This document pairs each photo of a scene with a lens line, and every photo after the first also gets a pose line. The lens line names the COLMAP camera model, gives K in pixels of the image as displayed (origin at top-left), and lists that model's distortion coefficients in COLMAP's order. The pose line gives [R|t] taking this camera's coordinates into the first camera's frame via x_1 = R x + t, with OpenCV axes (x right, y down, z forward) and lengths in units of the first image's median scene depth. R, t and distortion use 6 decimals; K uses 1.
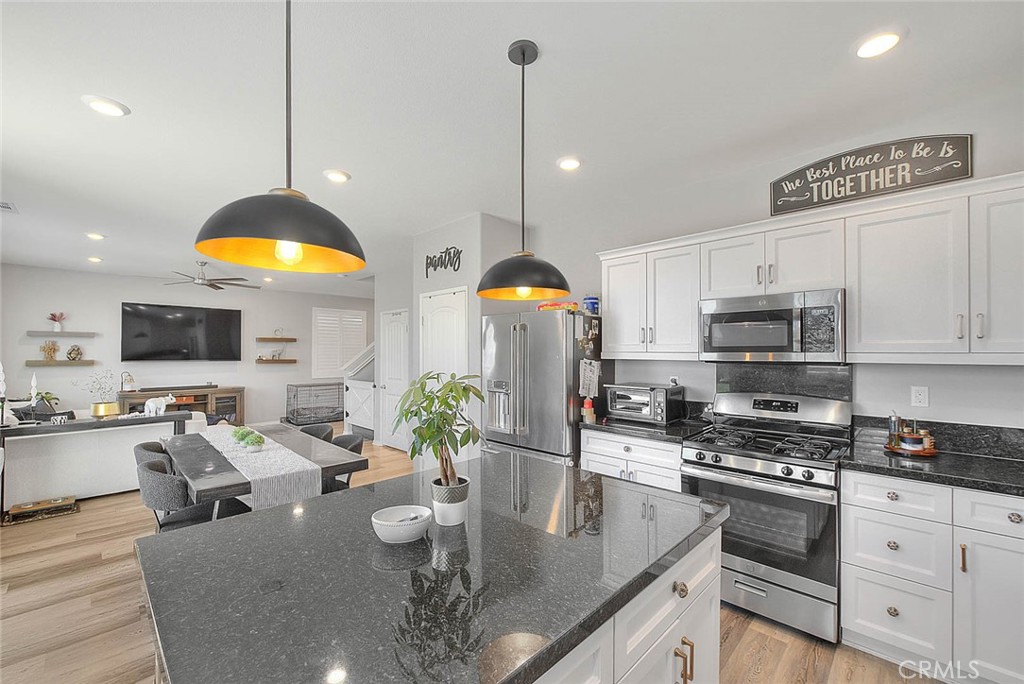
lens RADIAL K [[428.8, 0, 497.3], [0, 428.8, 349.5], [0, 0, 1]] dist [0.001121, -0.002174]
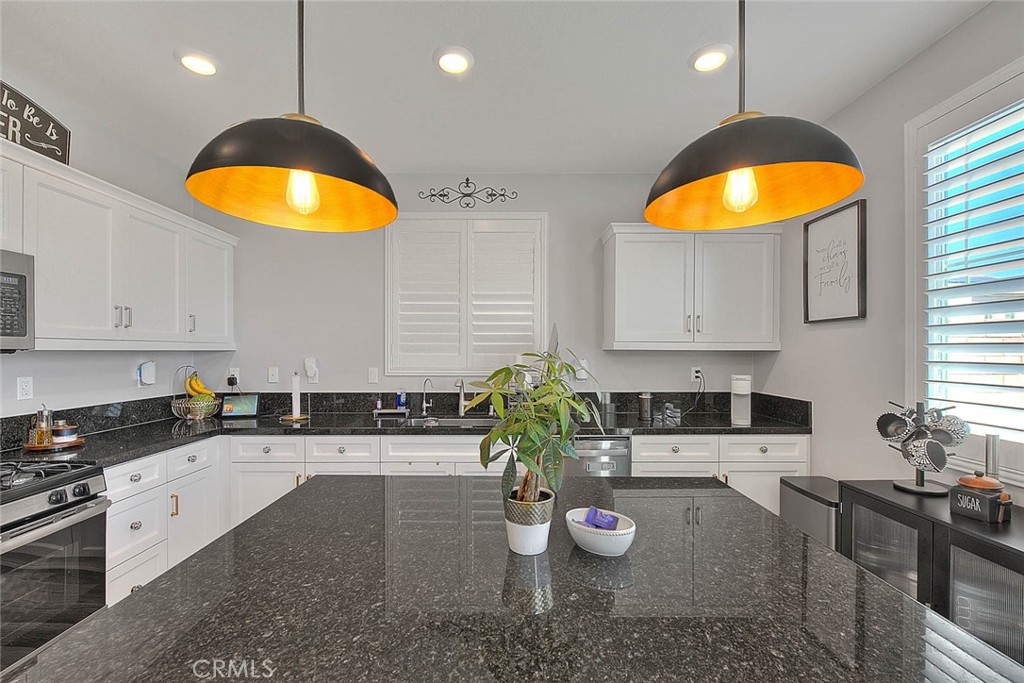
lens RADIAL K [[428.8, 0, 503.4], [0, 428.8, 359.3], [0, 0, 1]] dist [0.001121, -0.002174]
pose [[-0.715902, -0.011097, 0.698113, -0.245513], [-0.001180, 0.999891, 0.014683, 0.024208], [-0.698200, 0.009688, -0.715837, 0.647684]]
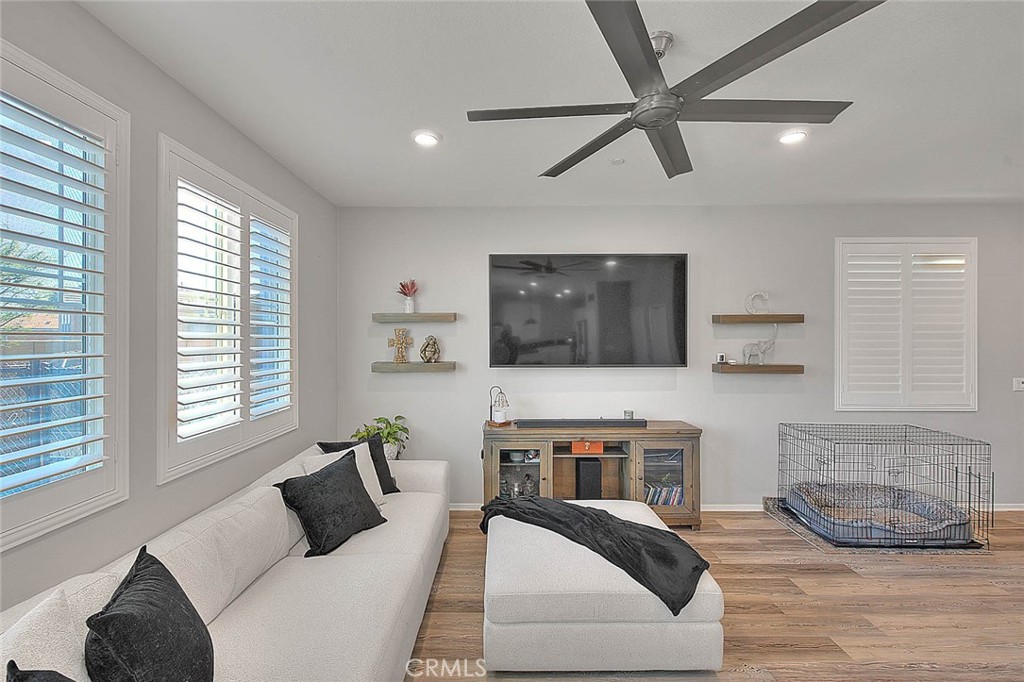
lens RADIAL K [[428.8, 0, 510.1], [0, 428.8, 340.6], [0, 0, 1]] dist [0.001121, -0.002174]
pose [[0.720662, -0.001193, -0.693285, -1.009196], [0.006564, 0.999965, 0.005103, -0.013559], [0.693255, -0.008228, 0.720645, 1.308729]]
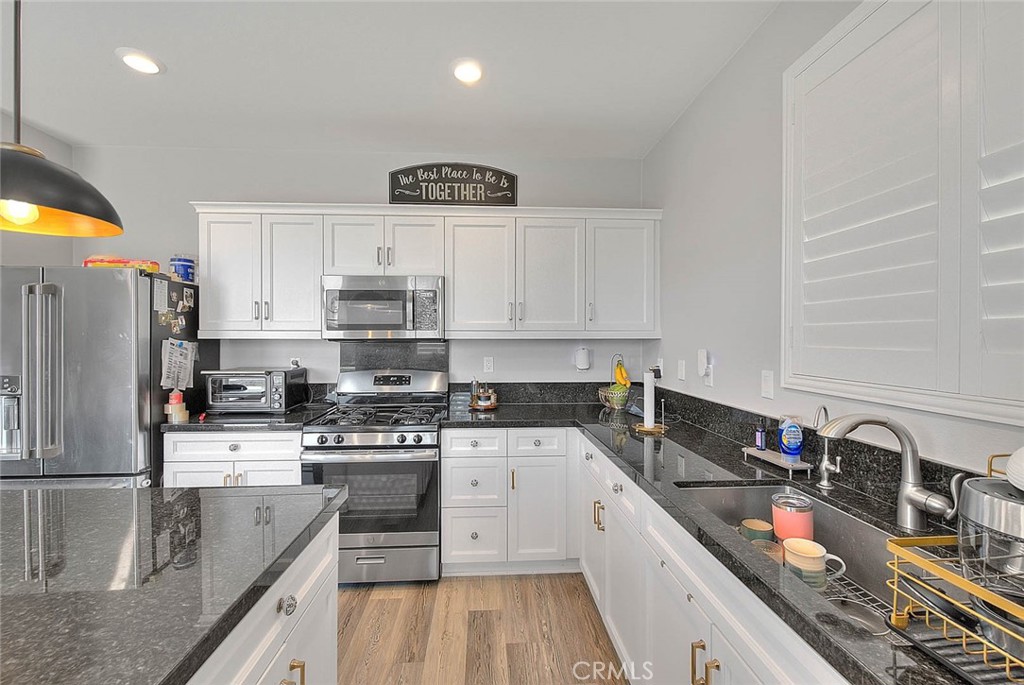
lens RADIAL K [[428.8, 0, 519.7], [0, 428.8, 338.3], [0, 0, 1]] dist [0.001121, -0.002174]
pose [[0.652317, -0.000797, 0.757946, 0.033001], [-0.003053, 0.999989, 0.003680, 0.016457], [-0.757940, -0.004715, 0.652307, 0.046503]]
